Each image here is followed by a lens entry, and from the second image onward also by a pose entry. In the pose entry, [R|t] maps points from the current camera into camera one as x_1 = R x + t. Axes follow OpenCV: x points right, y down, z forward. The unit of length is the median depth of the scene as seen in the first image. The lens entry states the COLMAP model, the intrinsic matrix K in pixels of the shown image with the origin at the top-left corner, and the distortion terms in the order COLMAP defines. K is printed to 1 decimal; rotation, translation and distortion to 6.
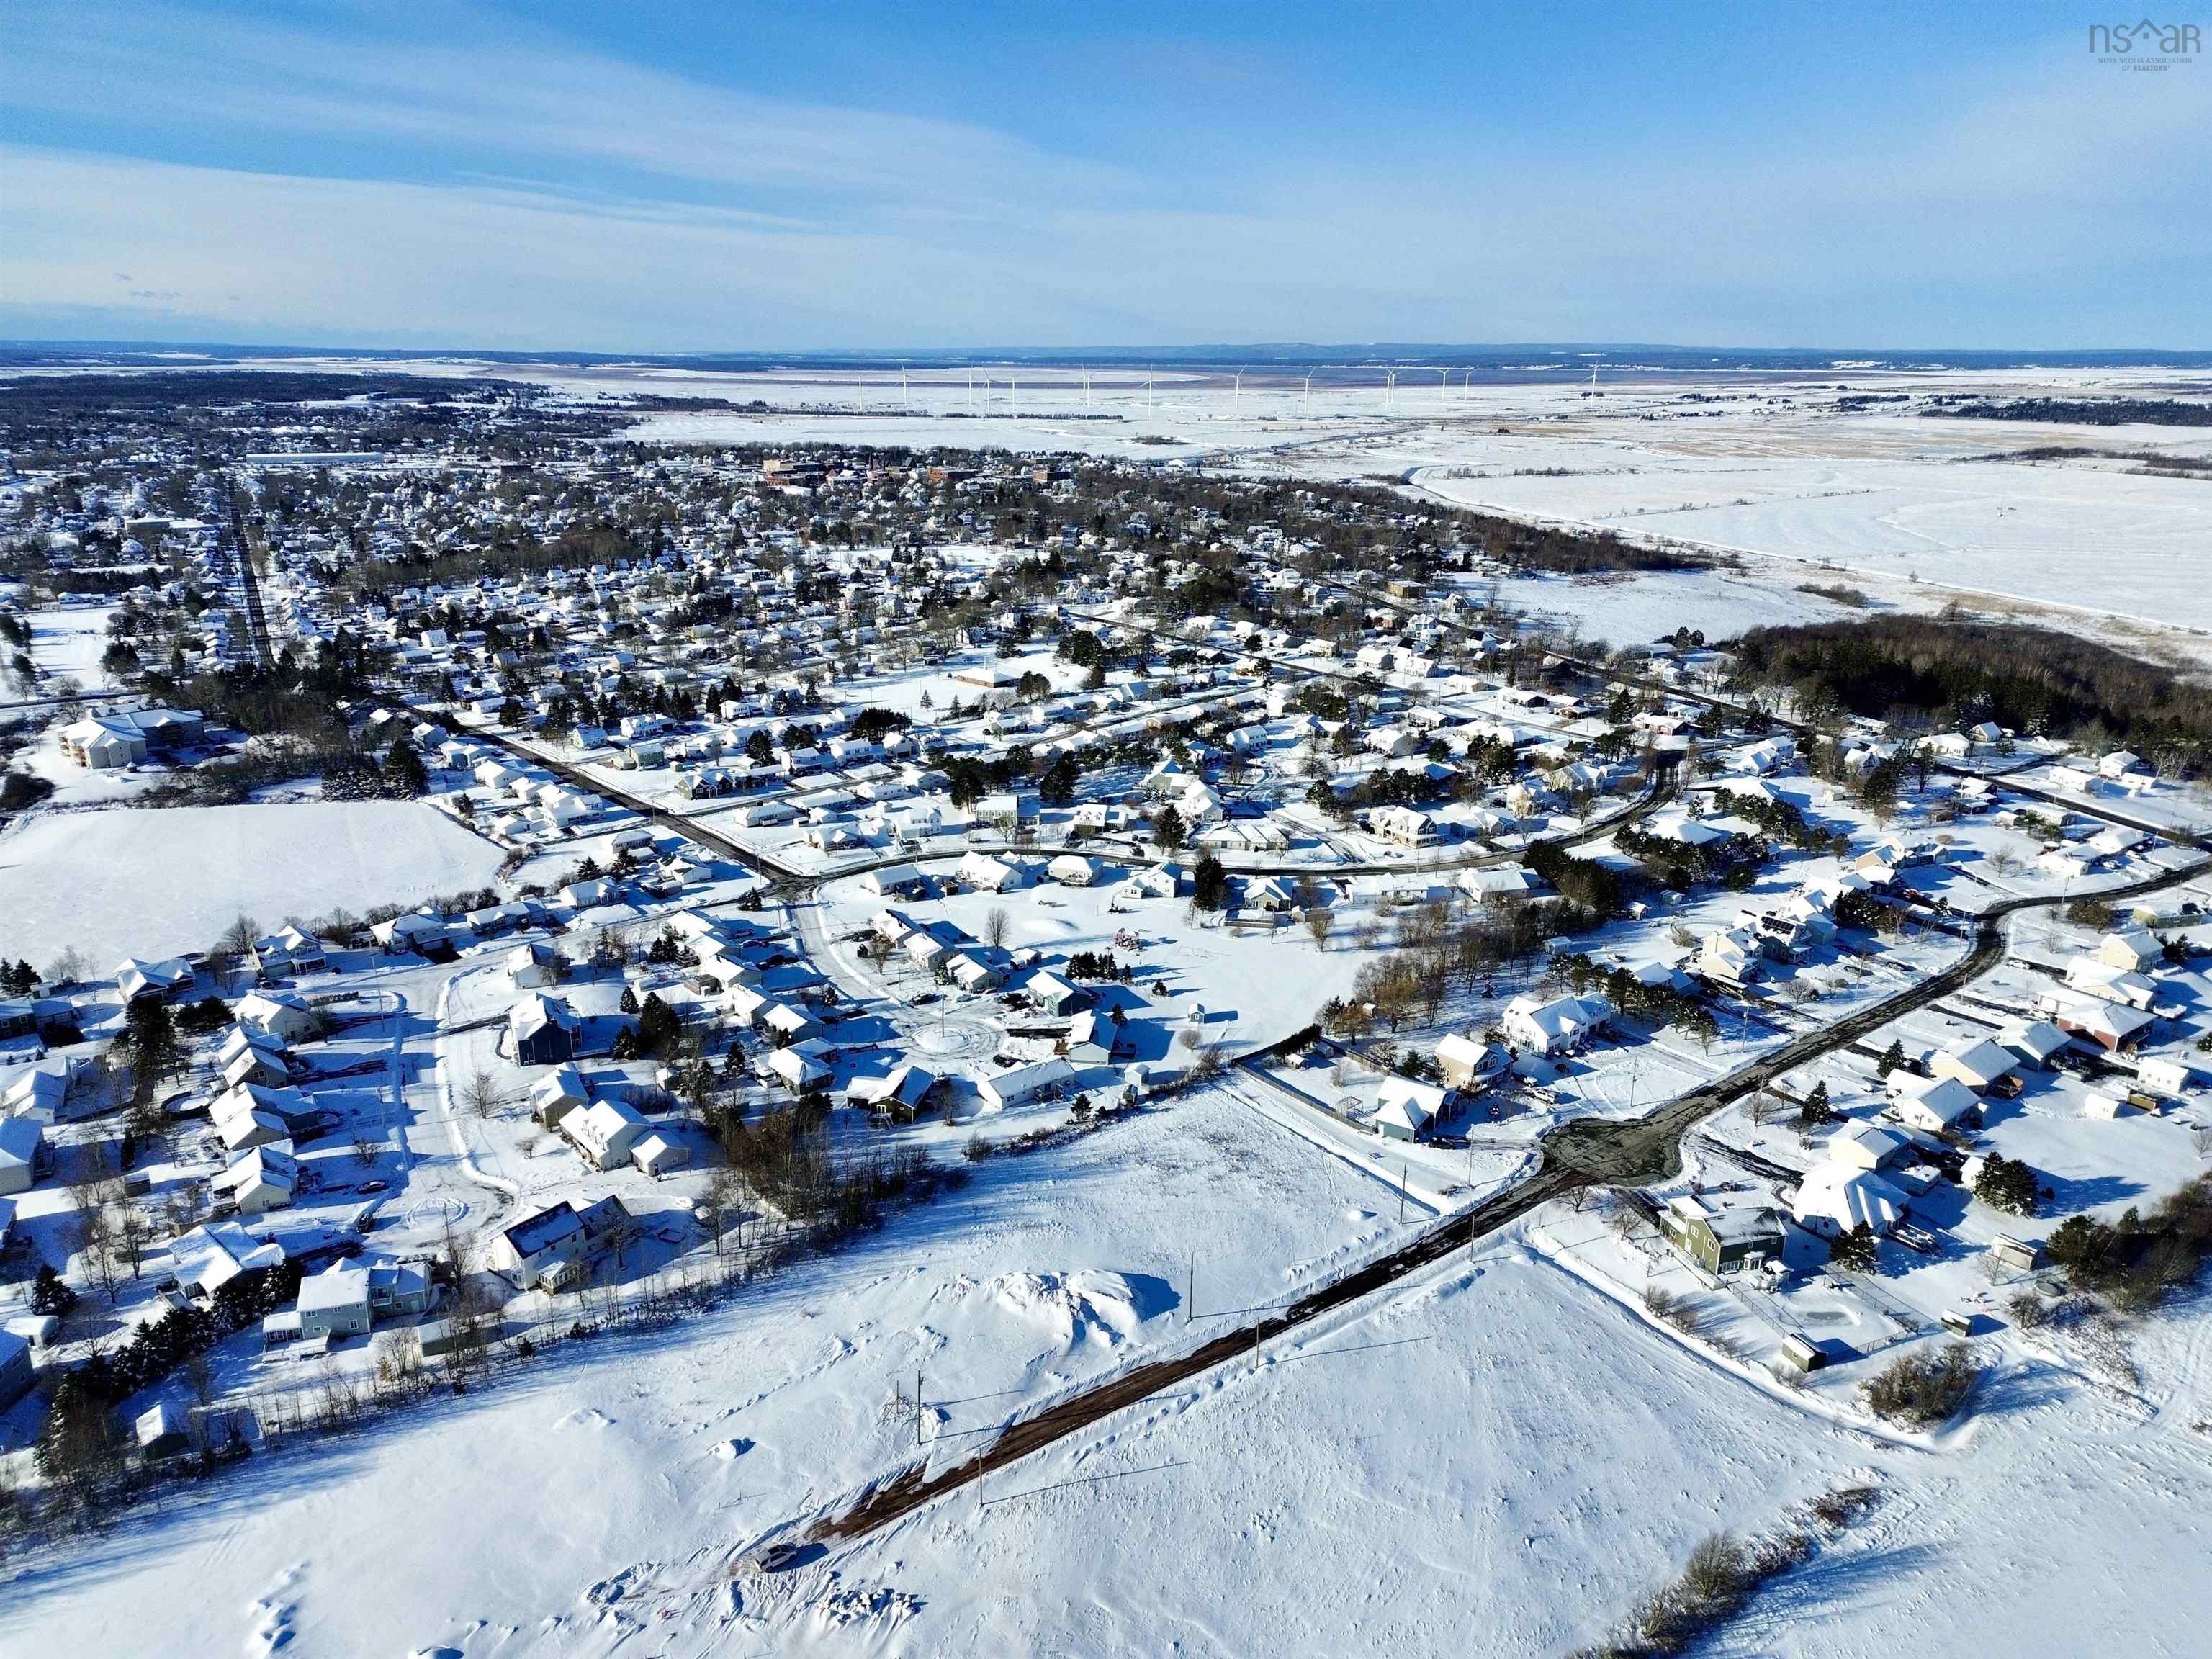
lens RADIAL K [[1551.5, 0, 1110.0], [0, 1551.5, 817.8], [0, 0, 1]] dist [0.090126, -0.096058]
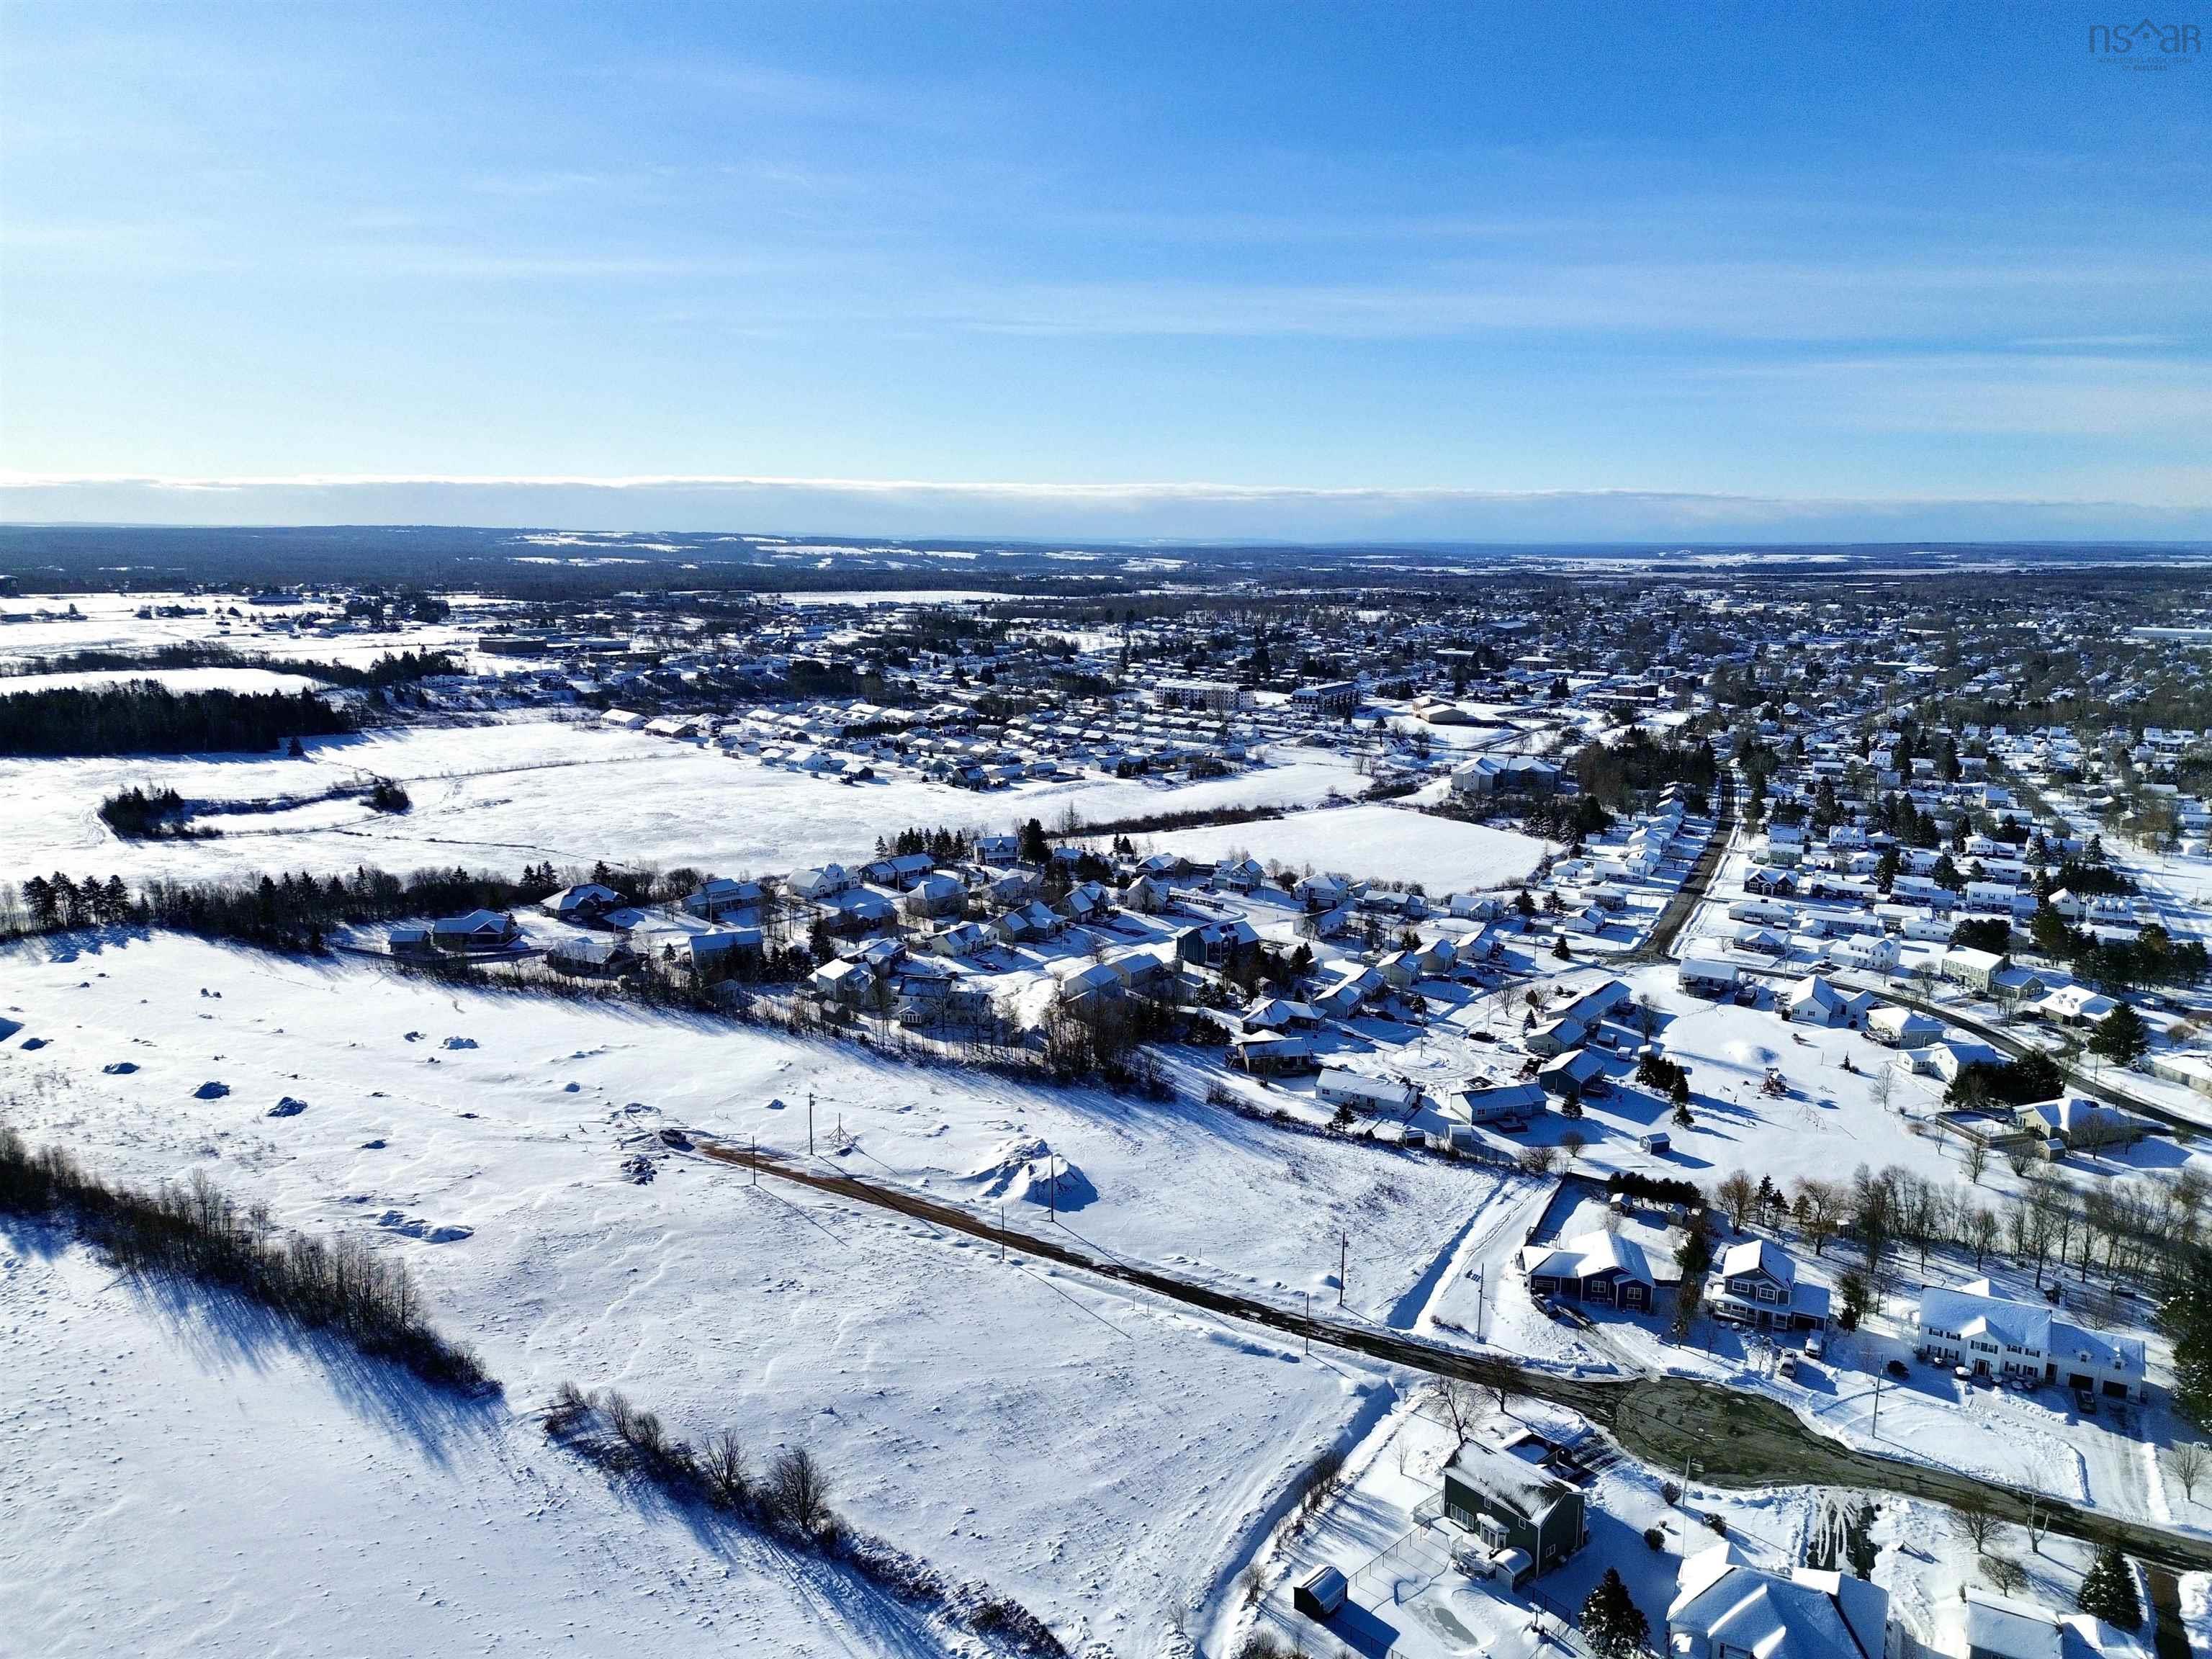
lens RADIAL K [[1551.5, 0, 1110.0], [0, 1551.5, 817.8], [0, 0, 1]] dist [0.090126, -0.096058]
pose [[0.389263, 0.161354, -0.906884, 0.562217], [-0.269584, 0.961386, 0.055337, -0.004921], [0.880794, 0.222941, 0.417730, 0.310699]]
